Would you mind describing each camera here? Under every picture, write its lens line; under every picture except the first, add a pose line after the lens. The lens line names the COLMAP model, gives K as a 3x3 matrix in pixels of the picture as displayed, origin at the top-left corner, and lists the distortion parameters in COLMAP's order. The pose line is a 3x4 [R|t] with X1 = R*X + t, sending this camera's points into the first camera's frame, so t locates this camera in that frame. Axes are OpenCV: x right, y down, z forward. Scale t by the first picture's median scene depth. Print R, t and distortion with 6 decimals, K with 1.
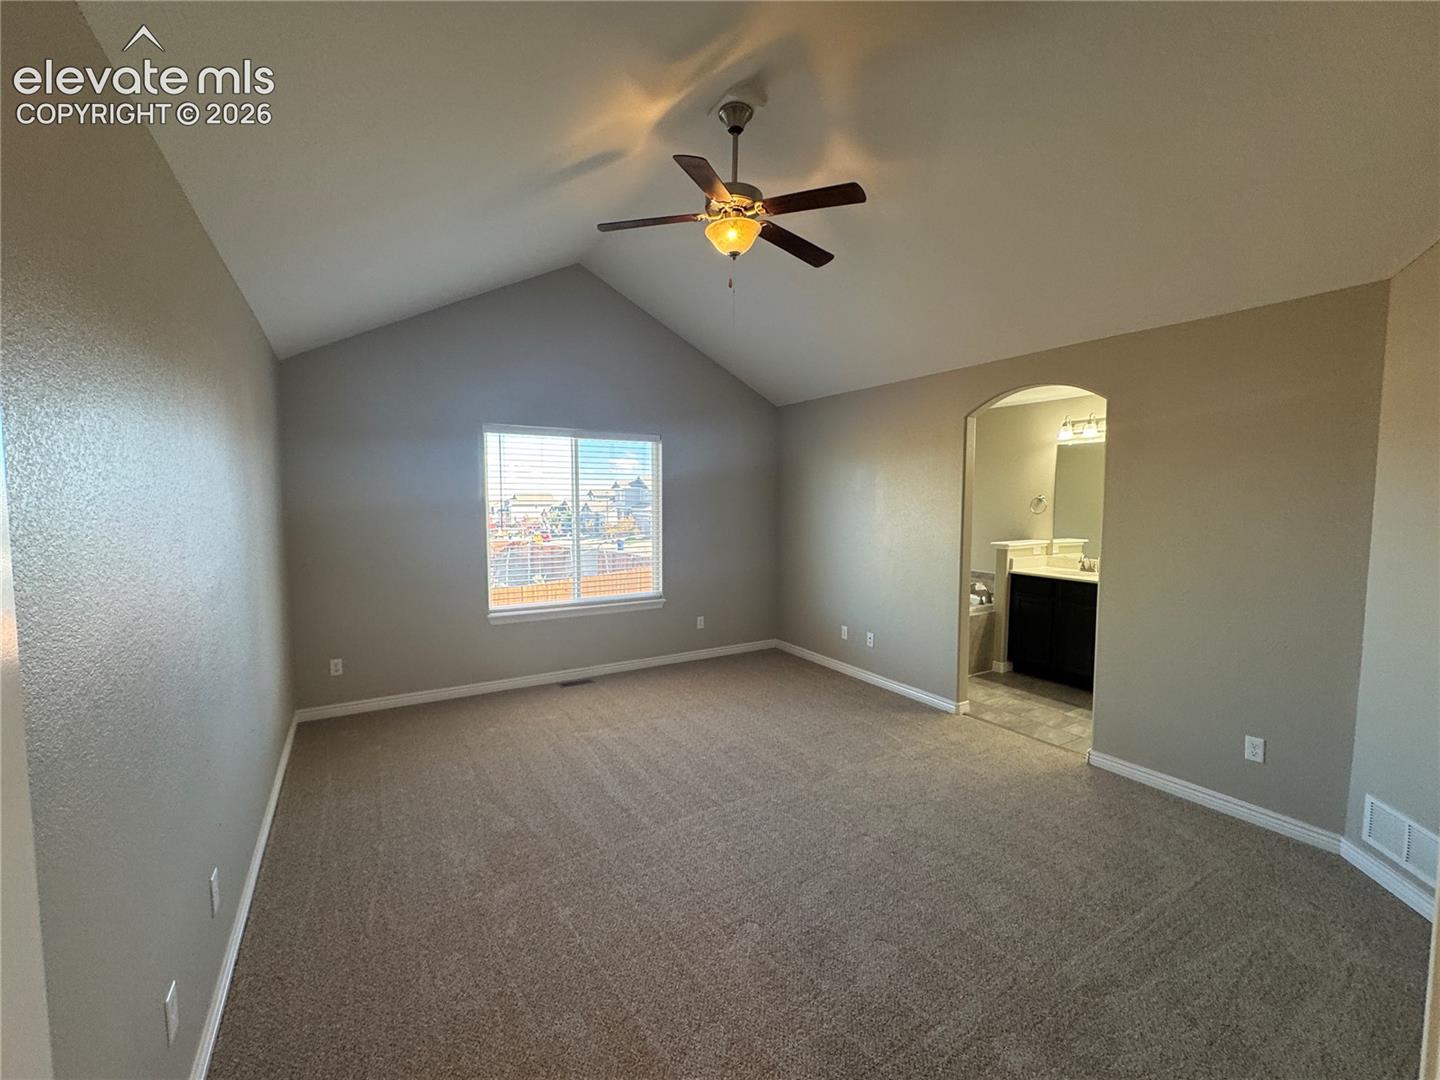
lens RADIAL K [[591.7, 0, 728.2], [0, 591.7, 525.9], [0, 0, 1]] dist [0.000184, 0.000043]
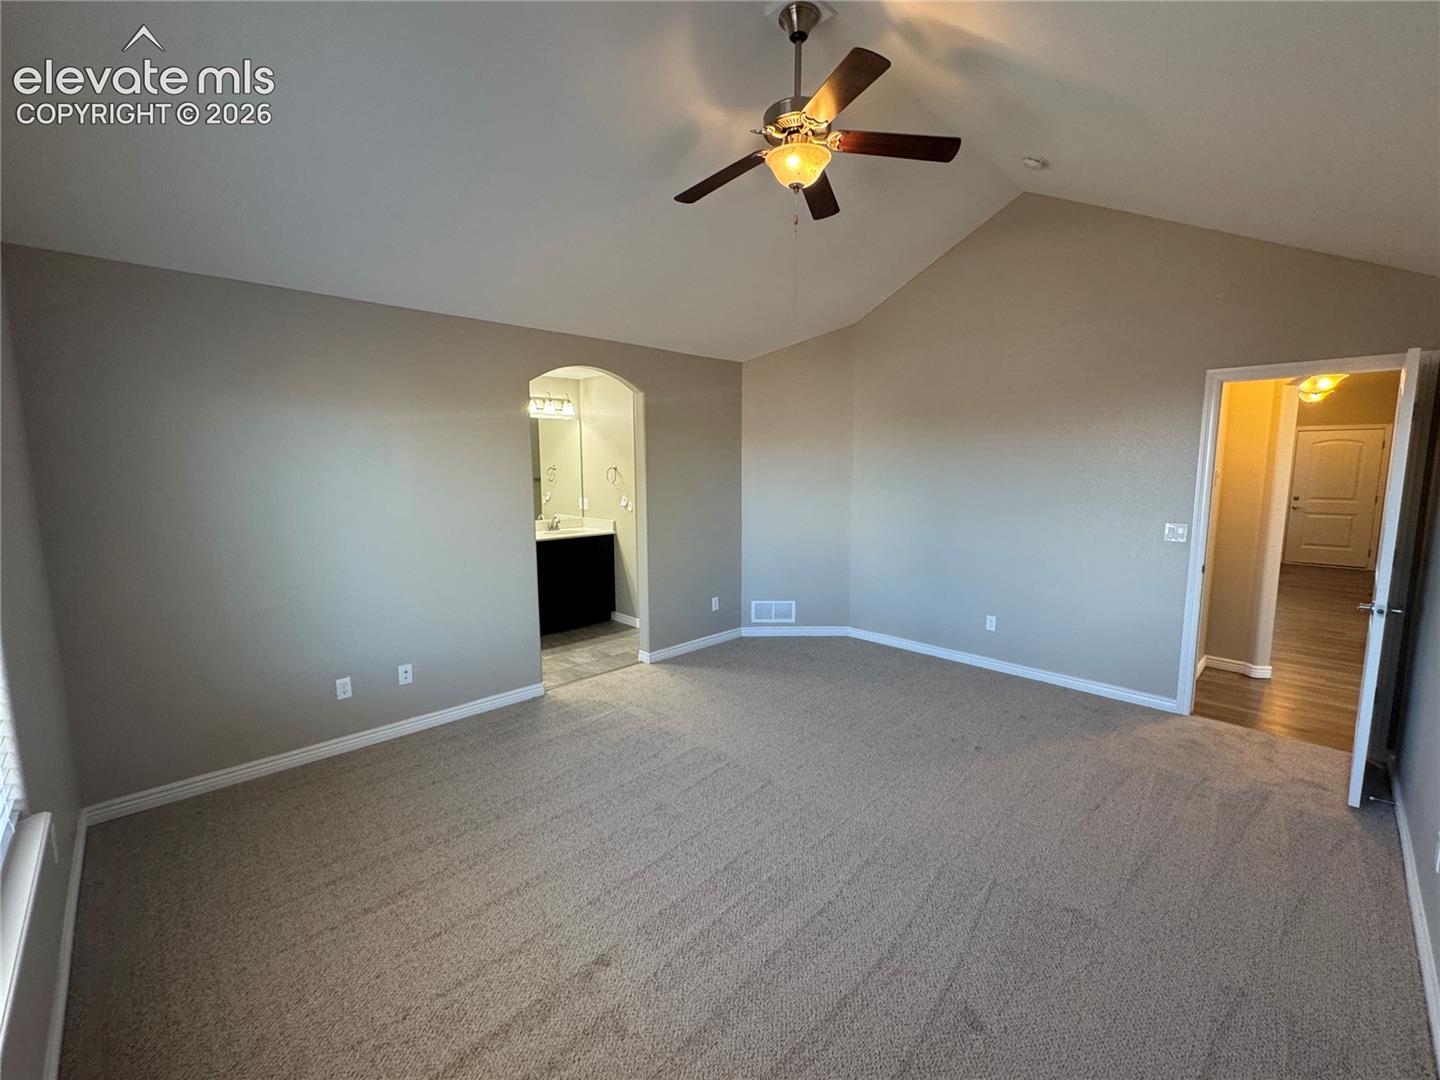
lens RADIAL K [[591.7, 0, 728.2], [0, 591.7, 525.9], [0, 0, 1]] dist [0.000184, 0.000043]
pose [[-0.192349, -0.111920, 0.974923, -0.633917], [0.055191, 0.990669, 0.124617, -0.062472], [-0.979773, 0.077777, -0.184377, 0.936462]]
